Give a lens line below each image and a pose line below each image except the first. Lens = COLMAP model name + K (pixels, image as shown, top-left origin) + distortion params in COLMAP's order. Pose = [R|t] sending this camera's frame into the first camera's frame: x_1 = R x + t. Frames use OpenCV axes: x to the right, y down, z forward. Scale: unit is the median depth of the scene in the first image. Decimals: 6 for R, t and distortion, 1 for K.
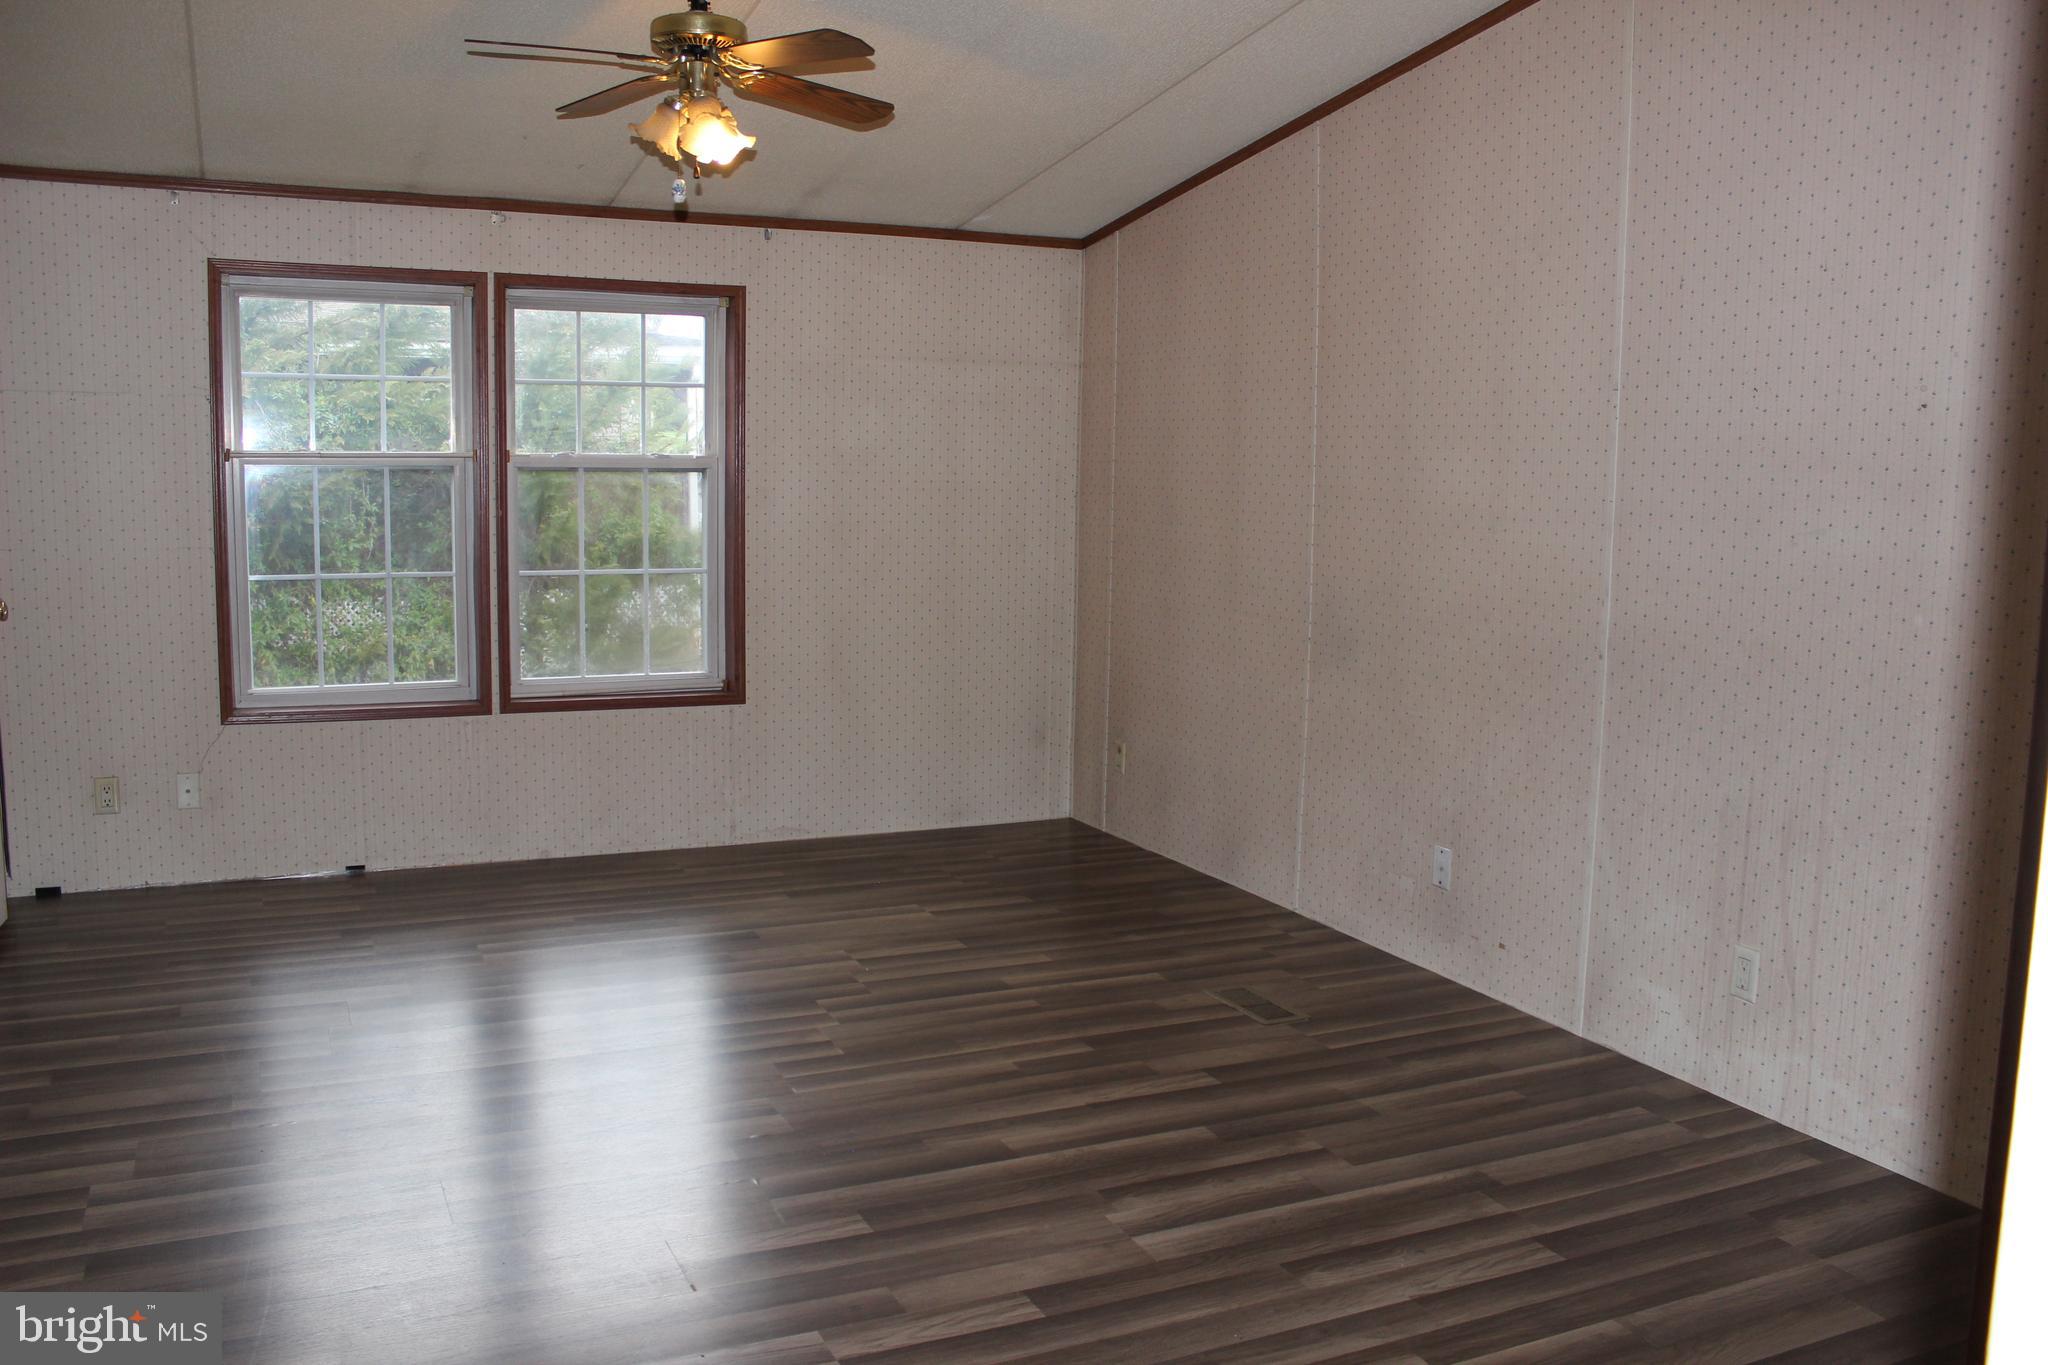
lens RADIAL K [[1701.9, 0, 1025.4], [0, 1701.9, 680.4], [0, 0, 1]] dist [-0.144668, 0.110269]
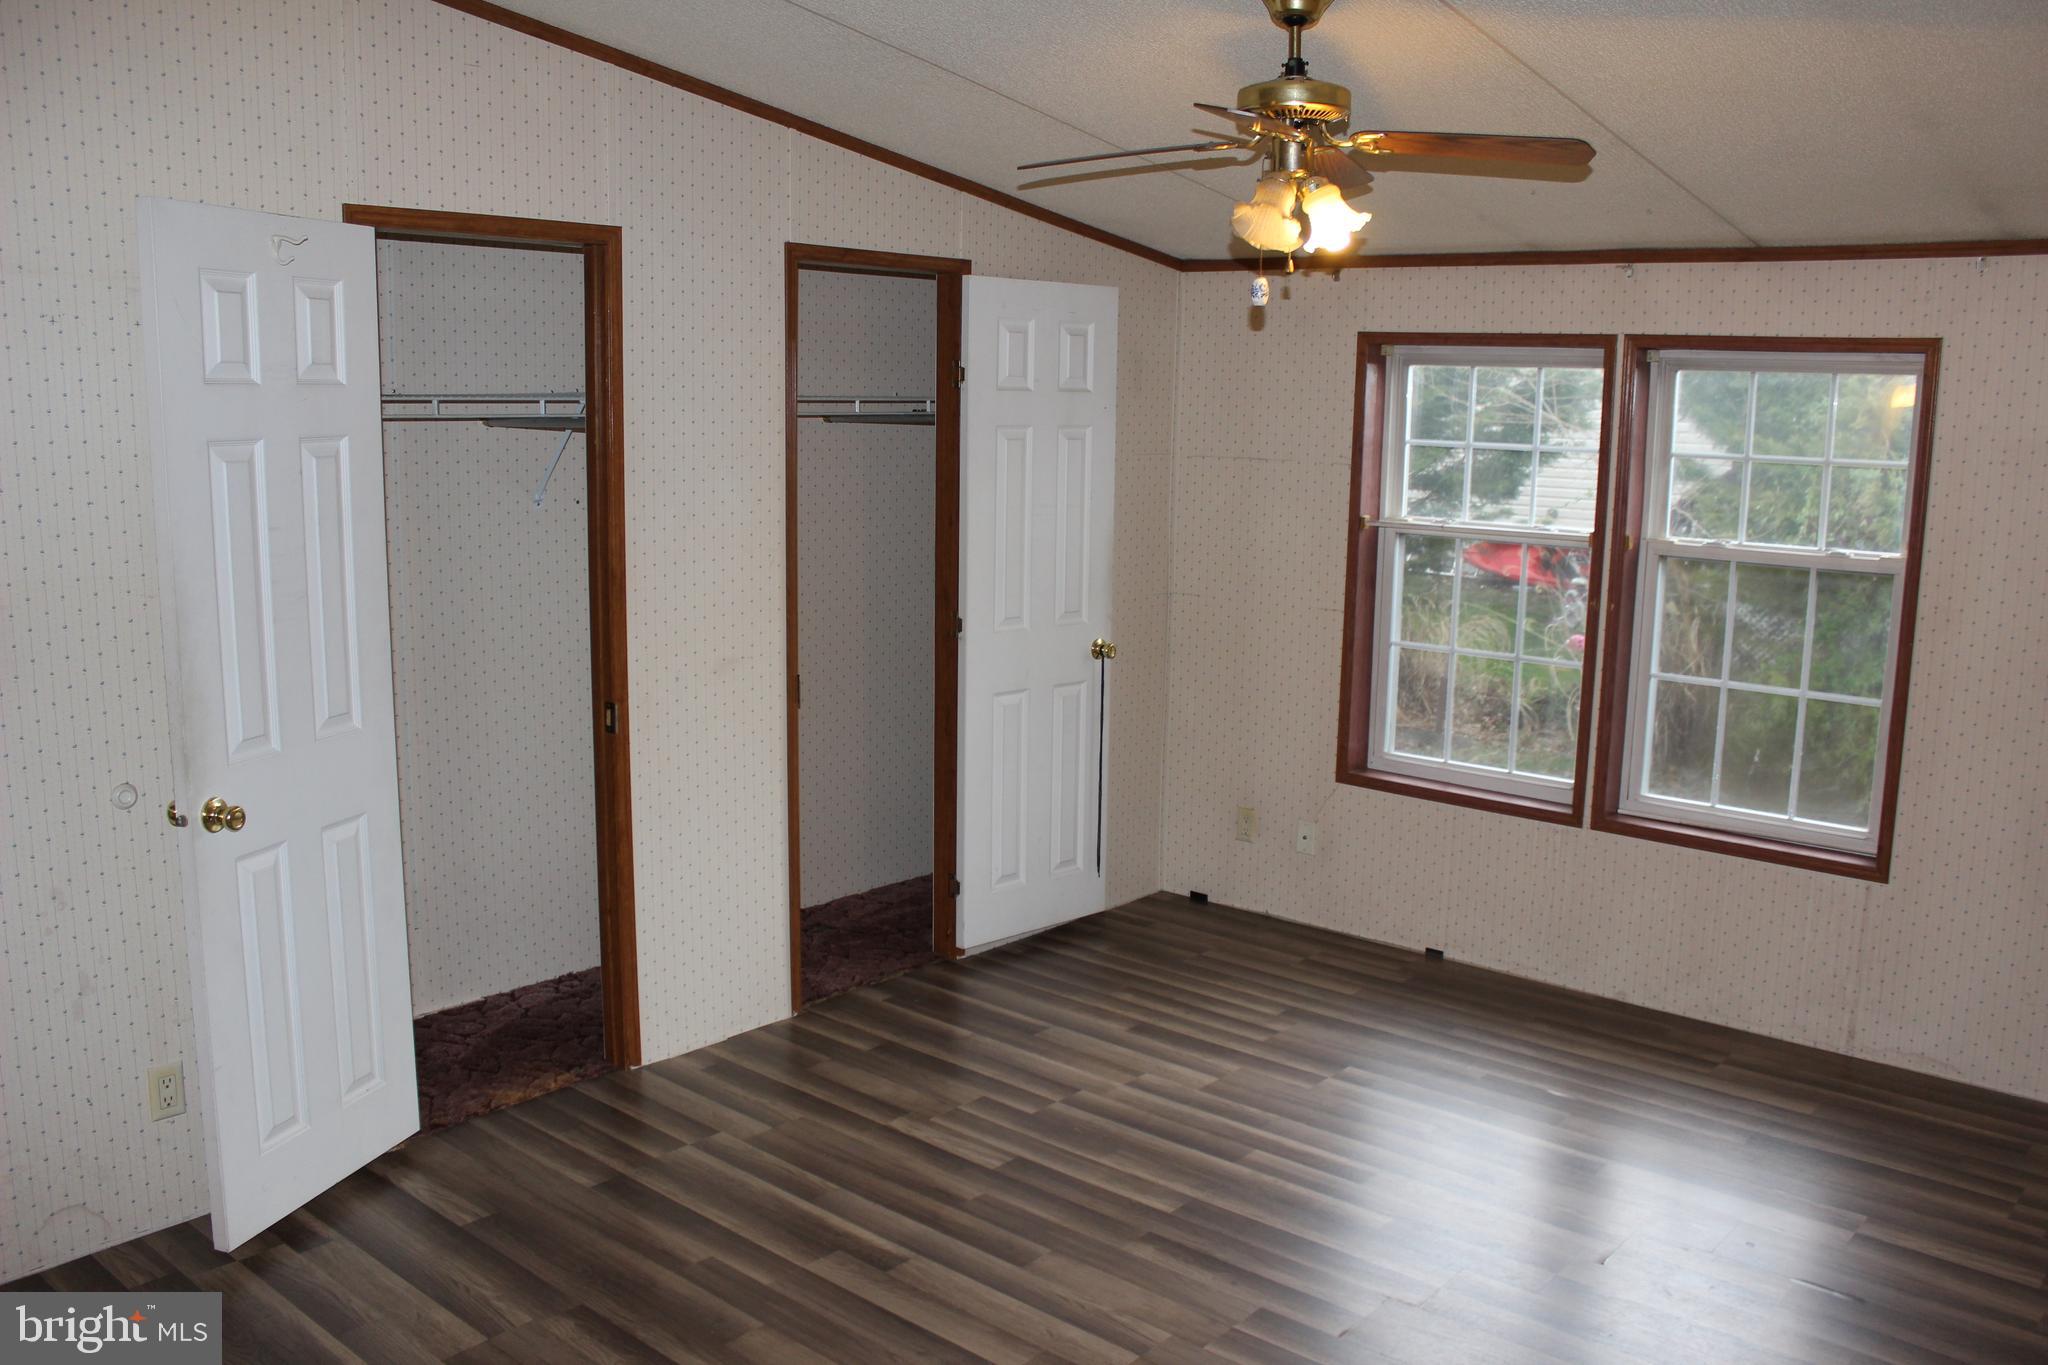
lens RADIAL K [[1701.9, 0, 1034.4], [0, 1701.9, 698.7], [0, 0, 1]] dist [-0.144668, 0.110269]
pose [[0.405836, 0.149462, -0.901642, 0.367849], [-0.126423, 0.986234, 0.106580, -0.108292], [0.905160, 0.070734, 0.419145, 0.361765]]
